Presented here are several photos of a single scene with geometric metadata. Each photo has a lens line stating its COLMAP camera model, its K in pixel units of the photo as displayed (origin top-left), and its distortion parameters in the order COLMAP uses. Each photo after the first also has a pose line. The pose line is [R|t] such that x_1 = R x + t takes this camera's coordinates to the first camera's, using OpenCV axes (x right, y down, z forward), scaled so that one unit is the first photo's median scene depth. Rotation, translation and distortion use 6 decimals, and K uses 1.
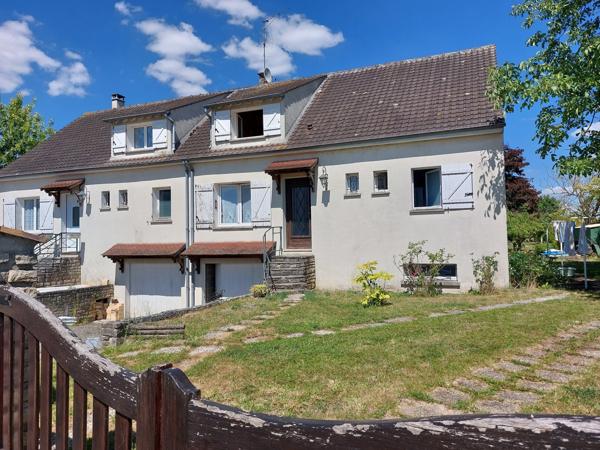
lens RADIAL K [[245.4, 0, 300.0], [0, 245.4, 225.0], [0, 0, 1]] dist [0.000721, -0.000111]
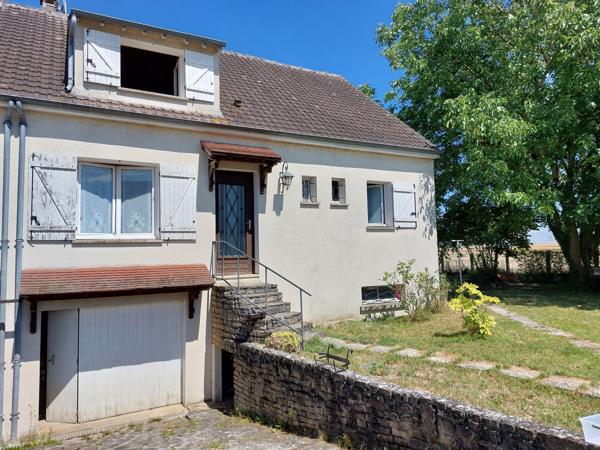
lens RADIAL K [[359.8, 0, 300.0], [0, 359.8, 225.0], [0, 0, 1]] dist [-0.018810, 0.000992]
pose [[0.781232, 0.054795, 0.621831, -0.505810], [-0.021752, 0.997925, -0.060608, 0.016123], [-0.623861, 0.033822, 0.780803, 0.111142]]
